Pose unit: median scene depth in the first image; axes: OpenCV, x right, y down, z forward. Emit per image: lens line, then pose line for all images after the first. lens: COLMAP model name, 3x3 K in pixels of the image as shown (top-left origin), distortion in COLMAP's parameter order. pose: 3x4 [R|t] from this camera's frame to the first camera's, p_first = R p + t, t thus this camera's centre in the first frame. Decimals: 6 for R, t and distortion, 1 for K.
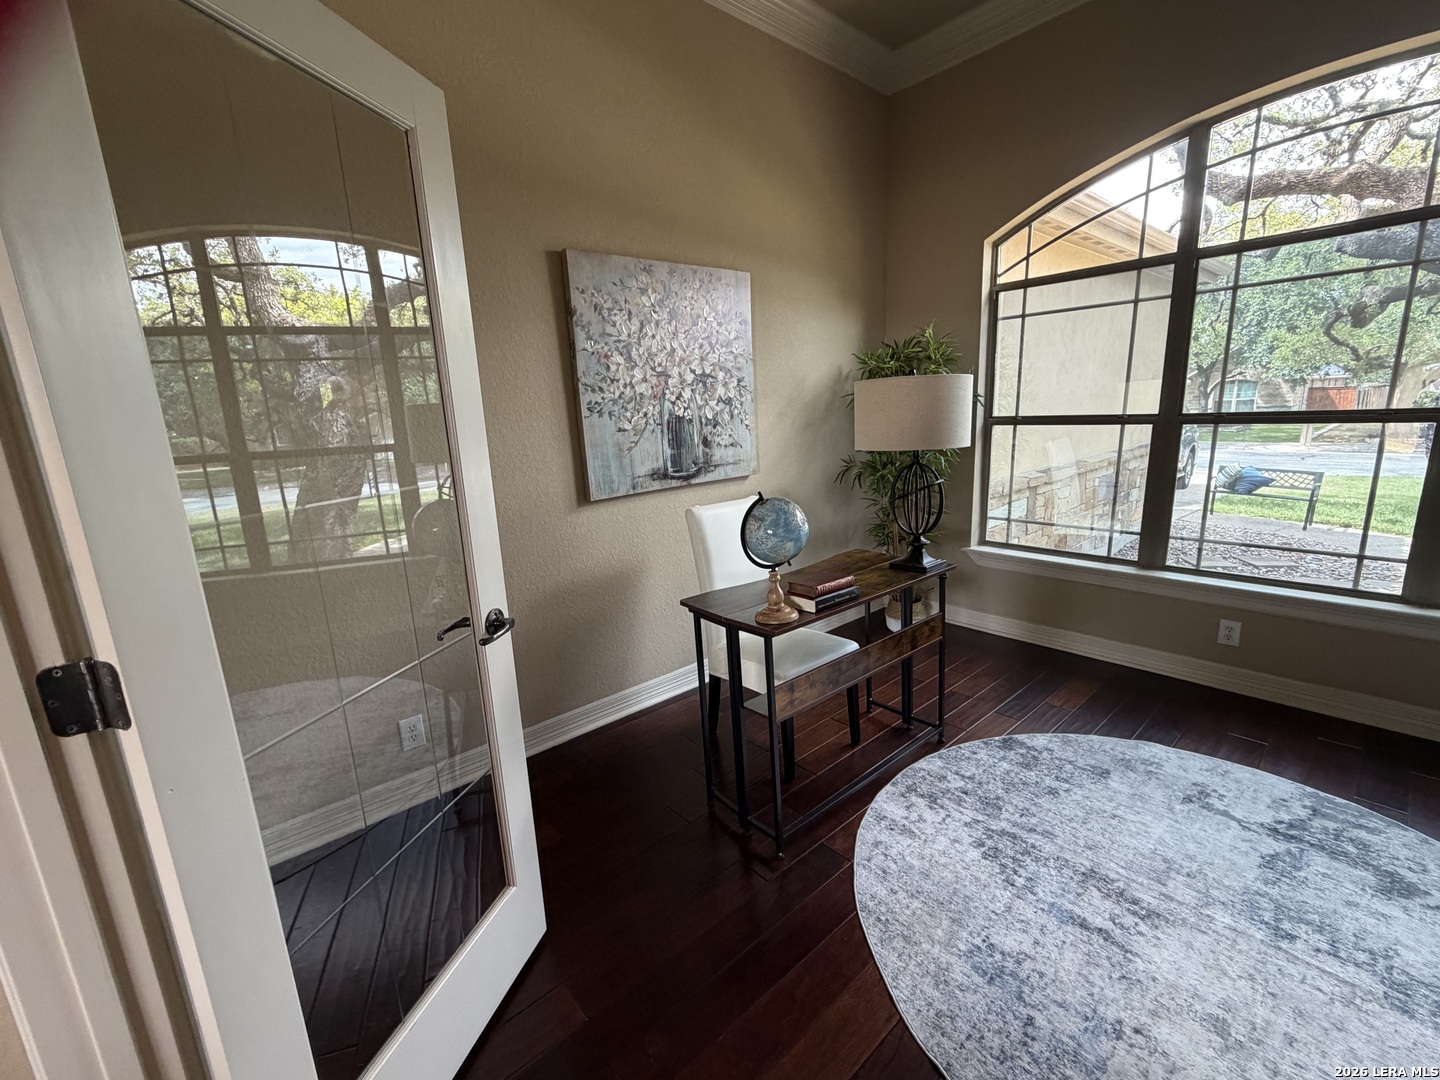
lens RADIAL K [[608.3, 0, 720.0], [0, 608.3, 540.0], [0, 0, 1]] dist [-0.000473, 0.000112]
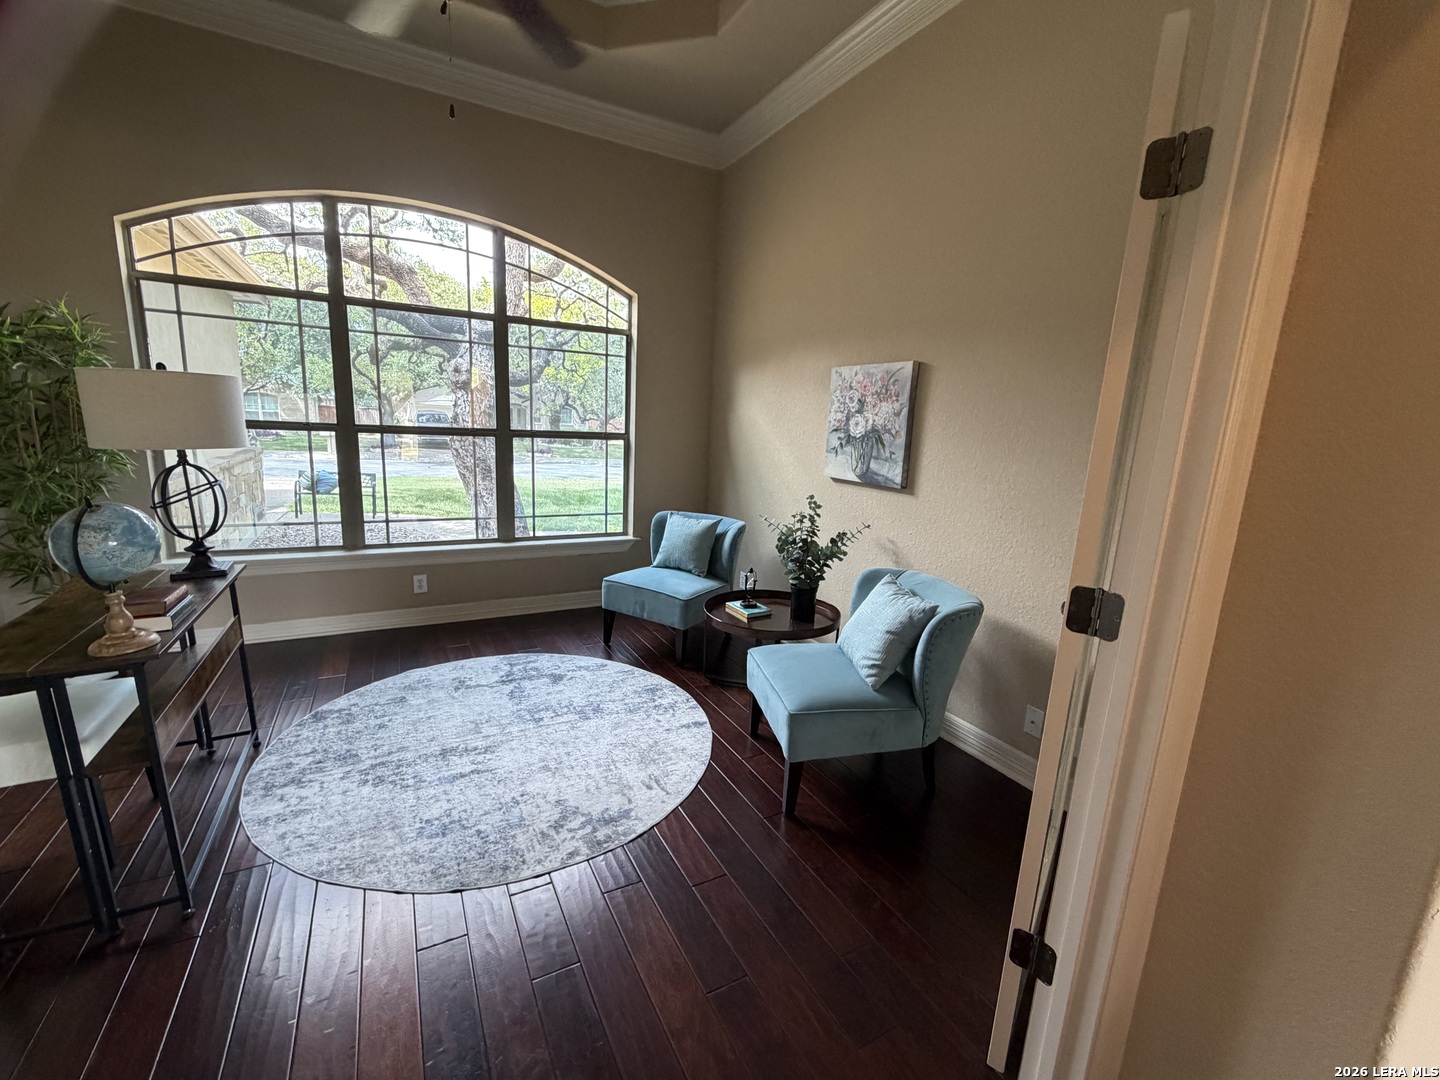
lens RADIAL K [[608.3, 0, 720.0], [0, 608.3, 540.0], [0, 0, 1]] dist [-0.000473, 0.000112]
pose [[0.217560, -0.133398, 0.966888, -0.476056], [0.147469, 0.983737, 0.102540, 0.016271], [-0.964842, 0.120277, 0.233694, -0.000908]]
